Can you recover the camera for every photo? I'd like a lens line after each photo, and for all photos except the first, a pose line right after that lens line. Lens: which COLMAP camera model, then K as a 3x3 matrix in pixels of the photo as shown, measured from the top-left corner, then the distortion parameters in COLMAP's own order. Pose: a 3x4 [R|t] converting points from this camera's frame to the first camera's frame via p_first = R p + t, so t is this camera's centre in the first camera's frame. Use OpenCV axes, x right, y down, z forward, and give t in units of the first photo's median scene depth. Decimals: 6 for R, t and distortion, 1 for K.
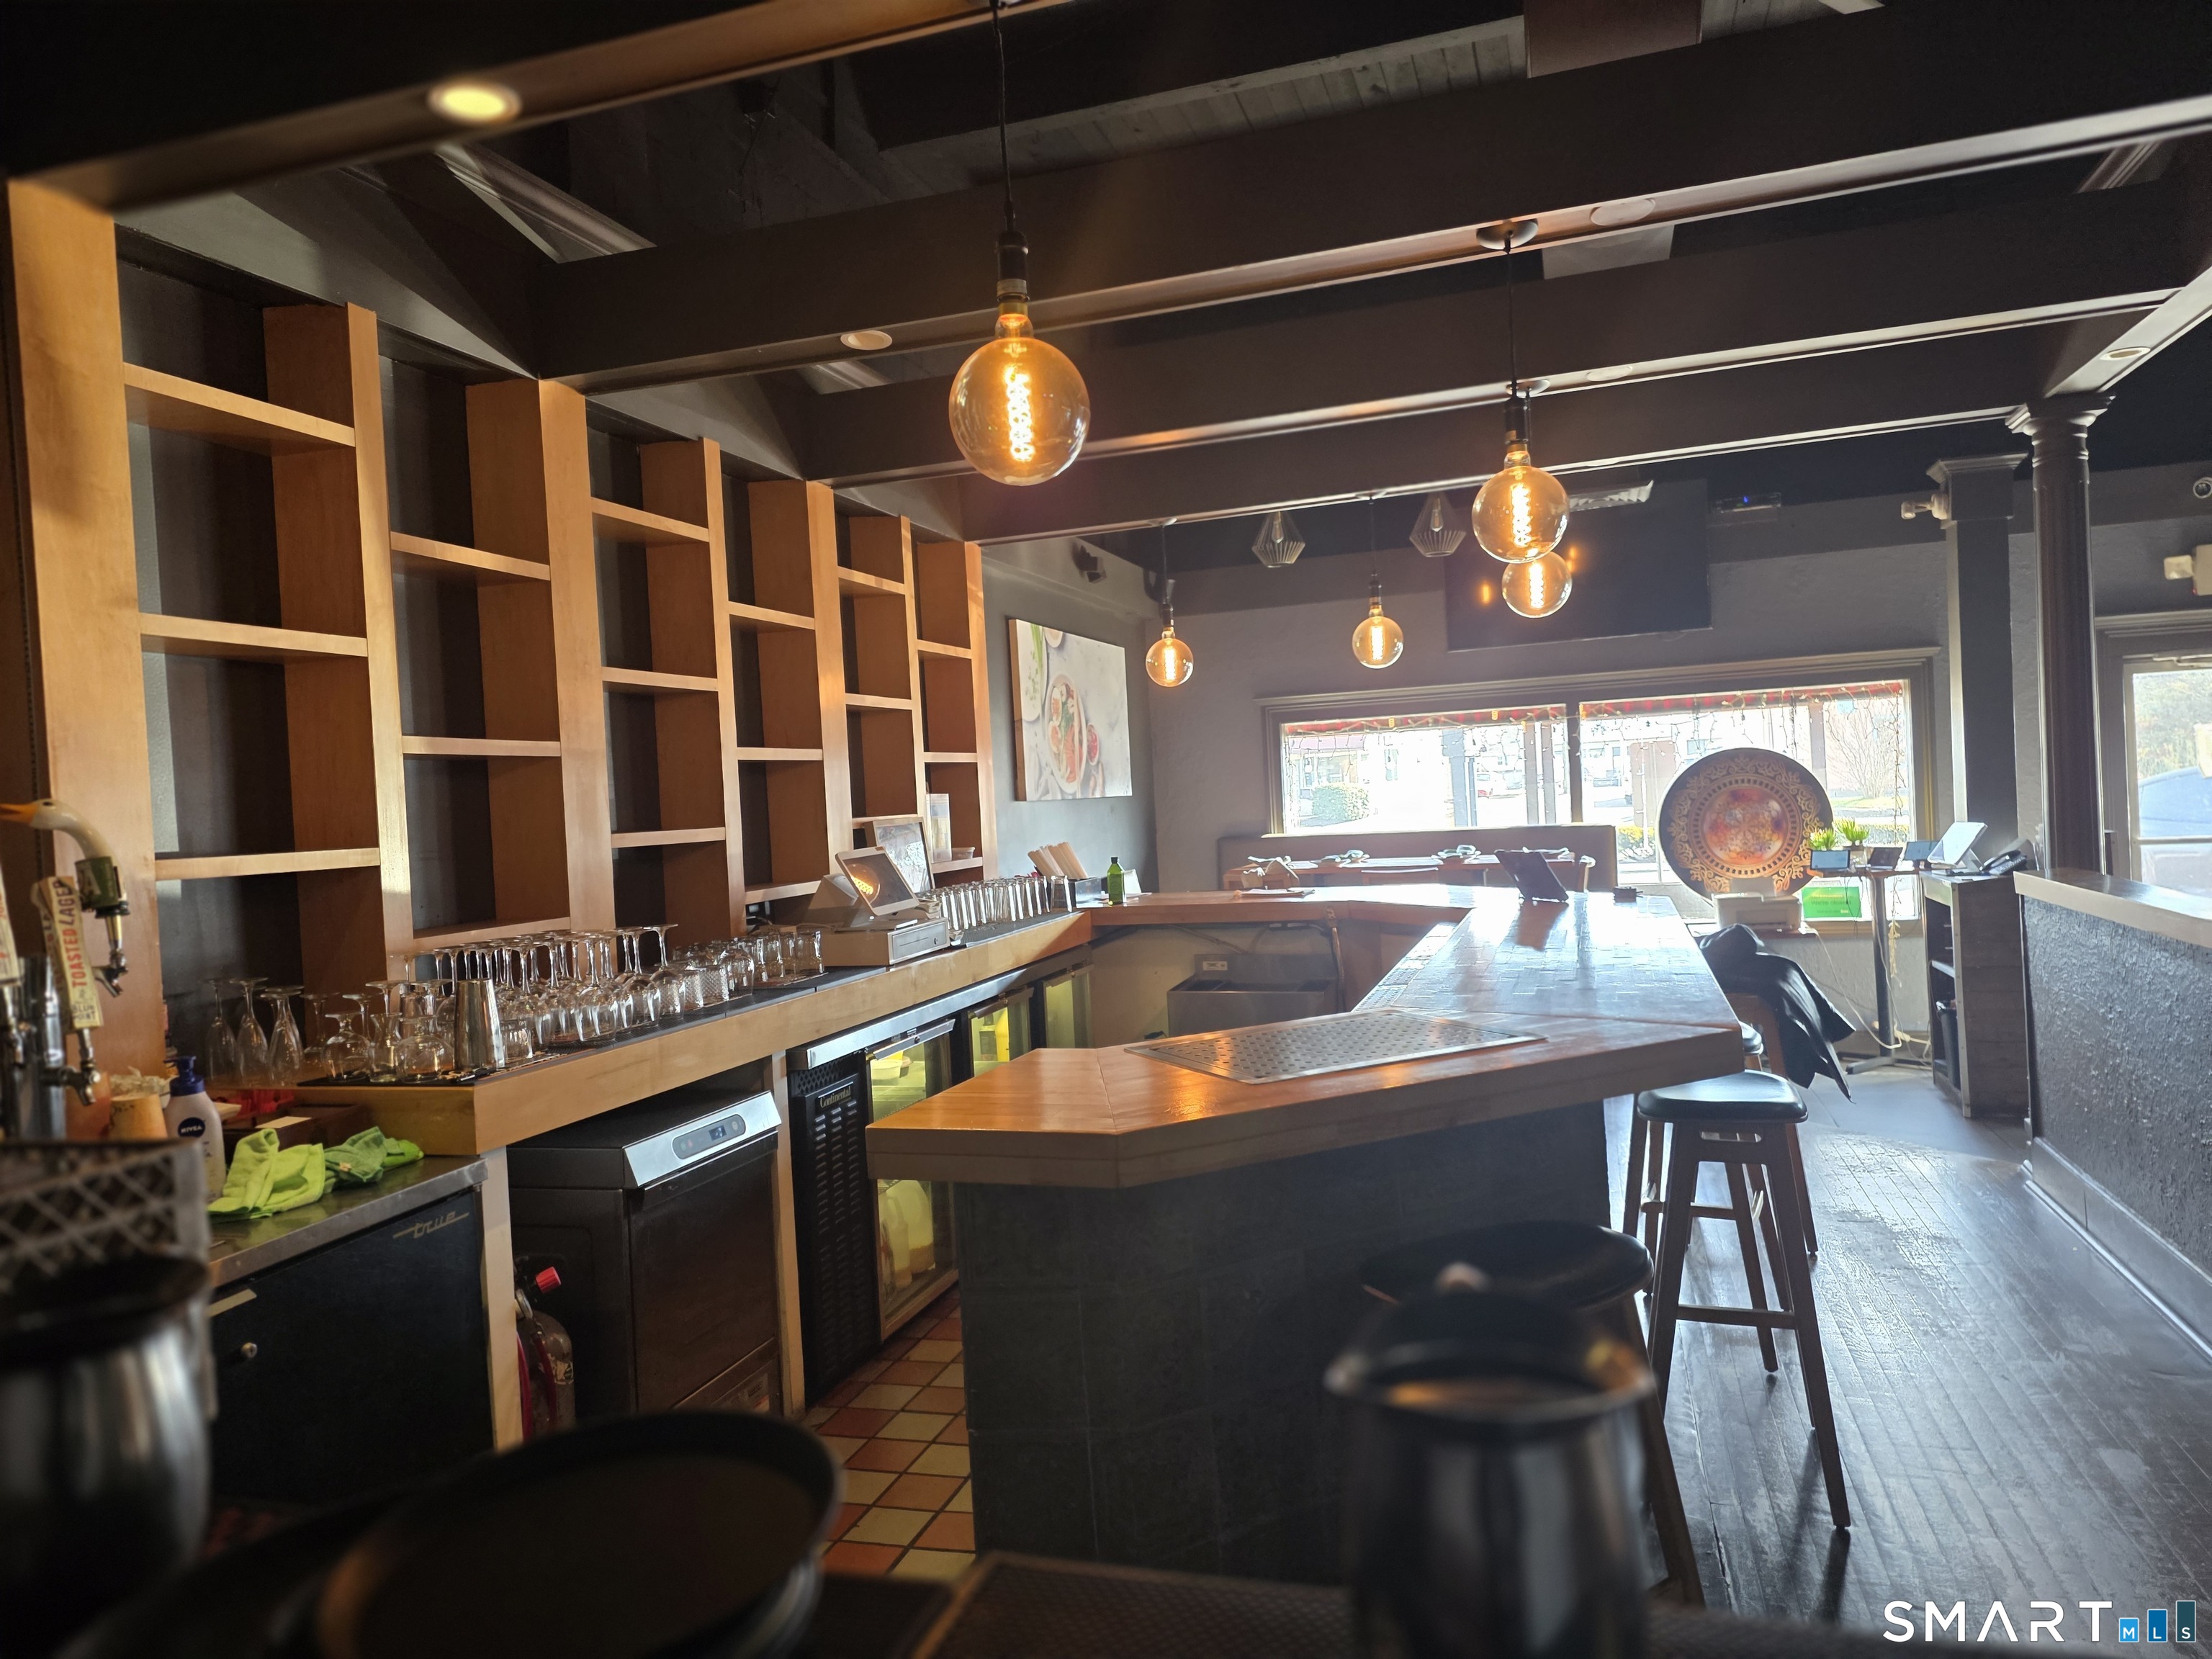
lens RADIAL K [[1488.4, 0, 1106.0], [0, 1488.4, 829.5], [0, 0, 1]] dist [0.085441, -0.075712]
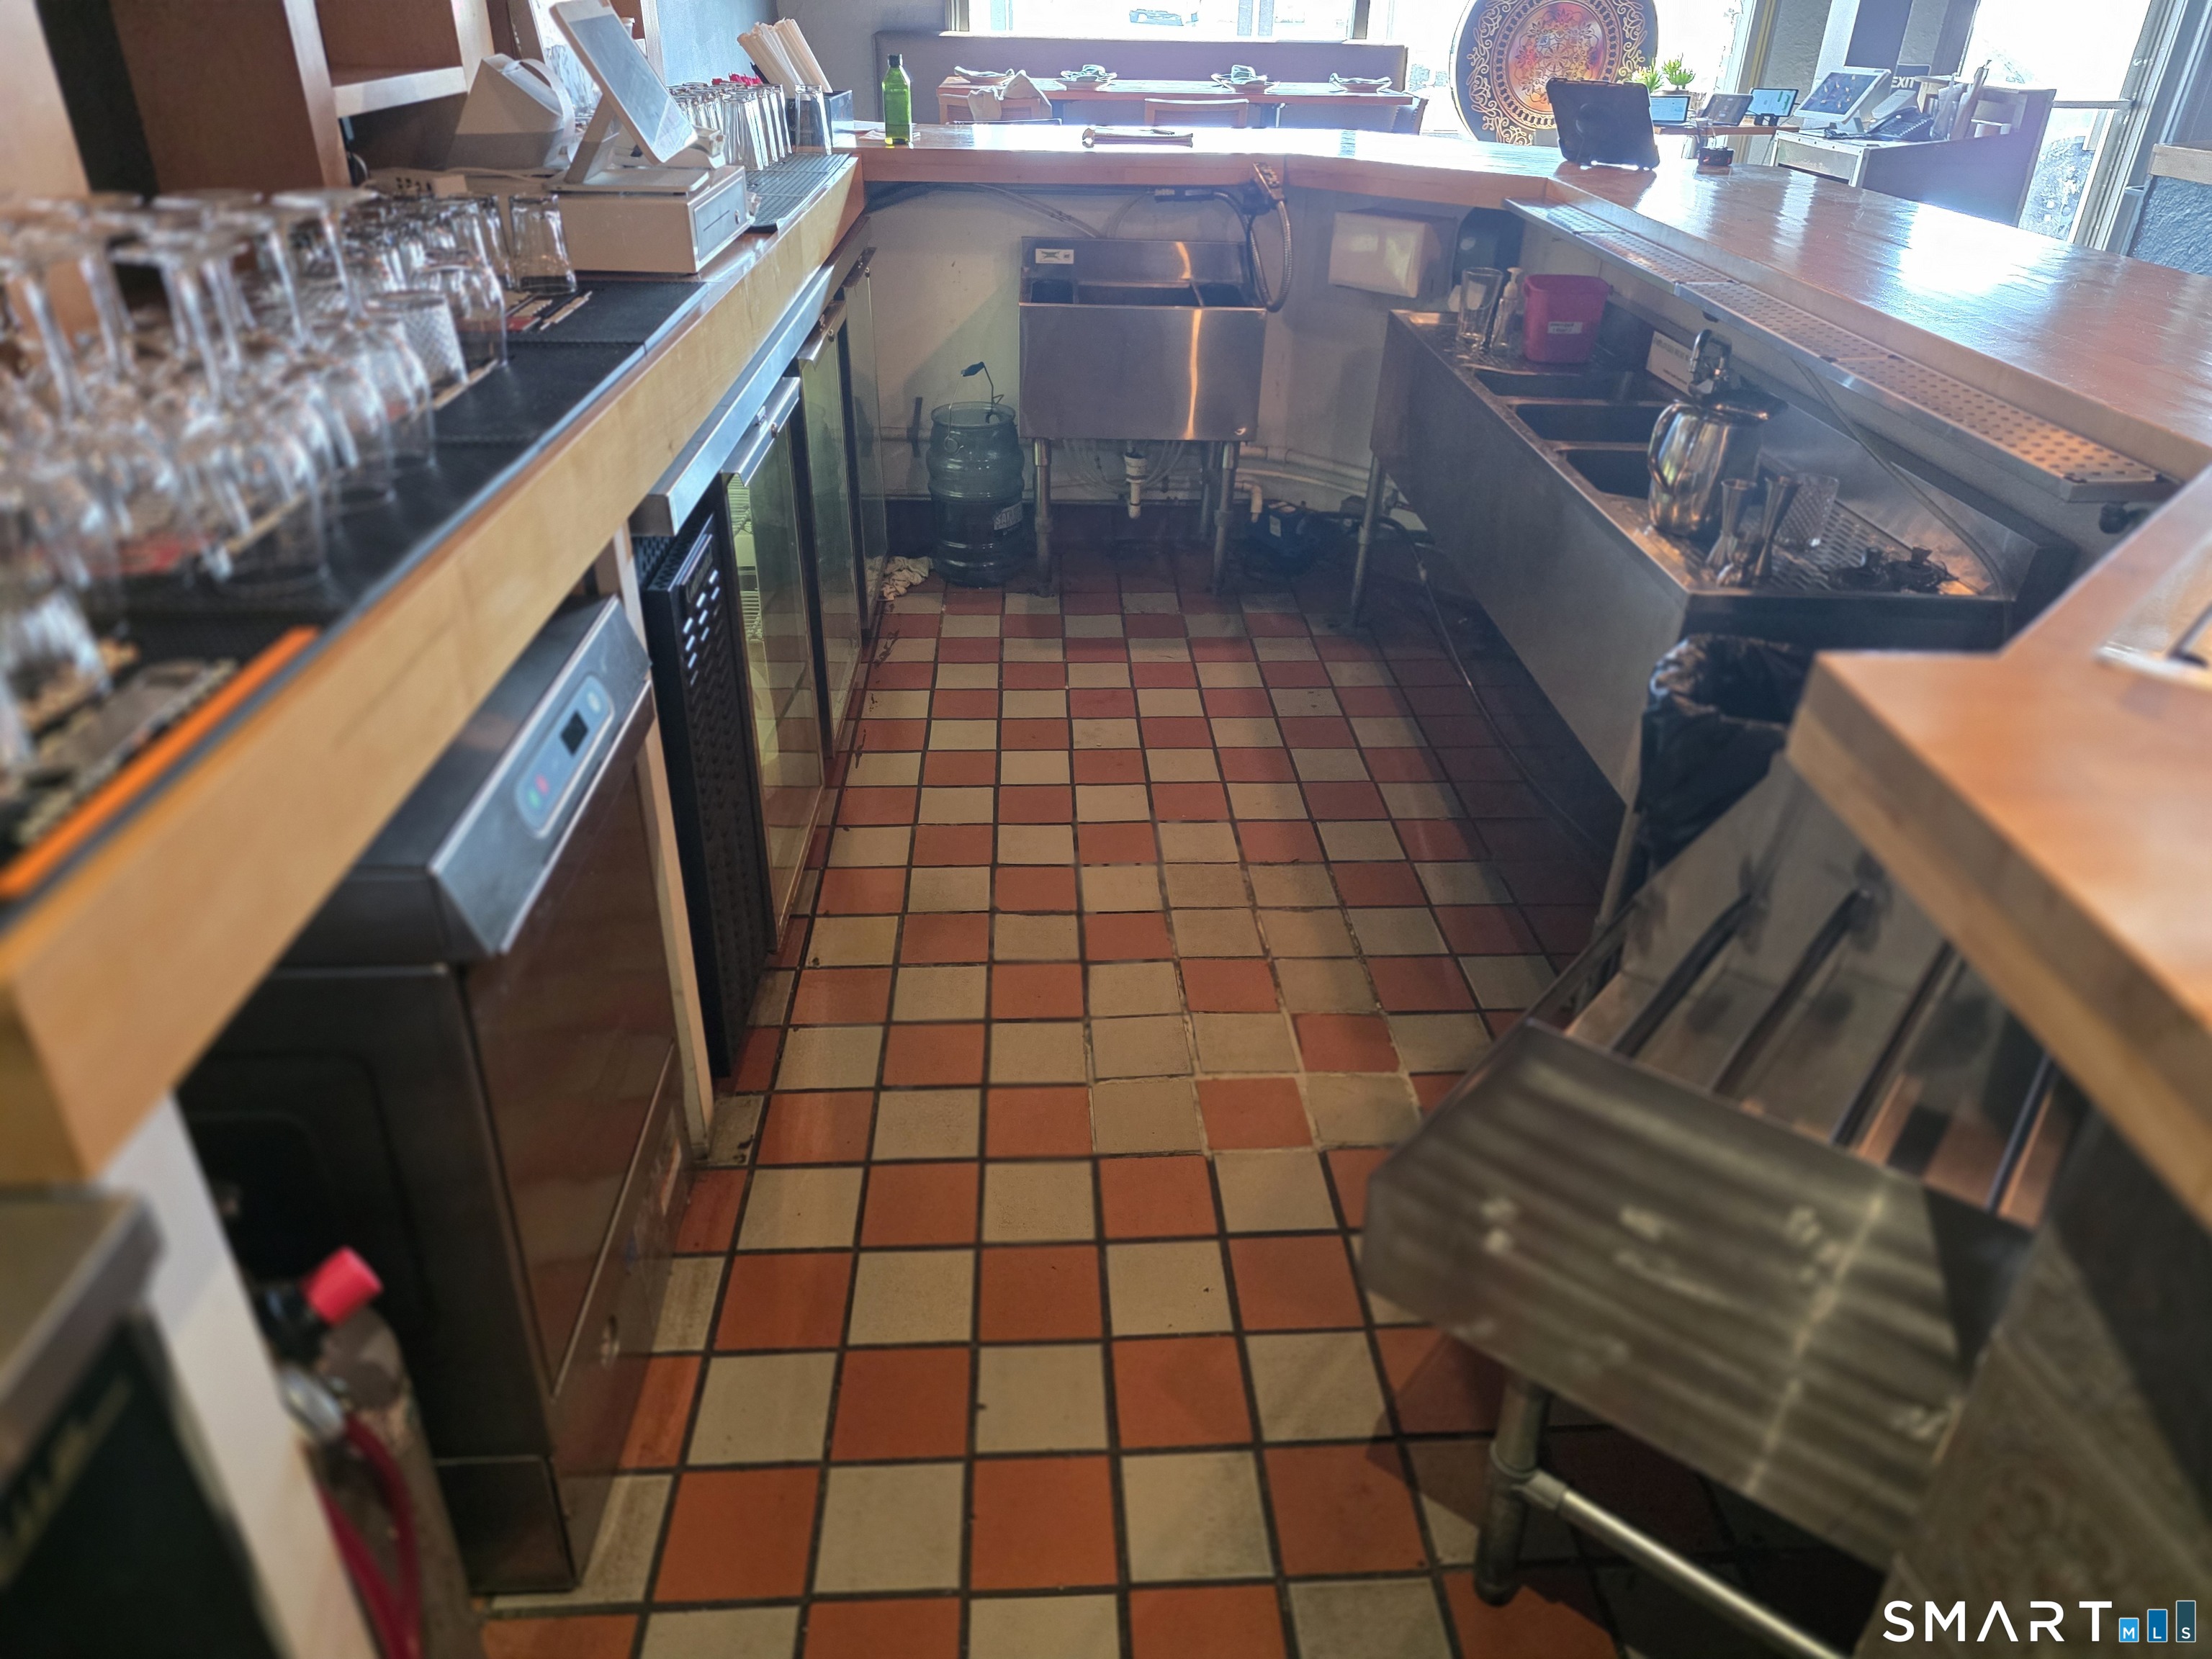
lens RADIAL K [[1488.4, 0, 1106.0], [0, 1488.4, 829.5], [0, 0, 1]] dist [0.085441, -0.075712]
pose [[0.938828, -0.107075, 0.327319, -0.148323], [-0.056640, 0.889489, 0.453432, 0.014737], [-0.339698, -0.444234, 0.829012, 0.335457]]
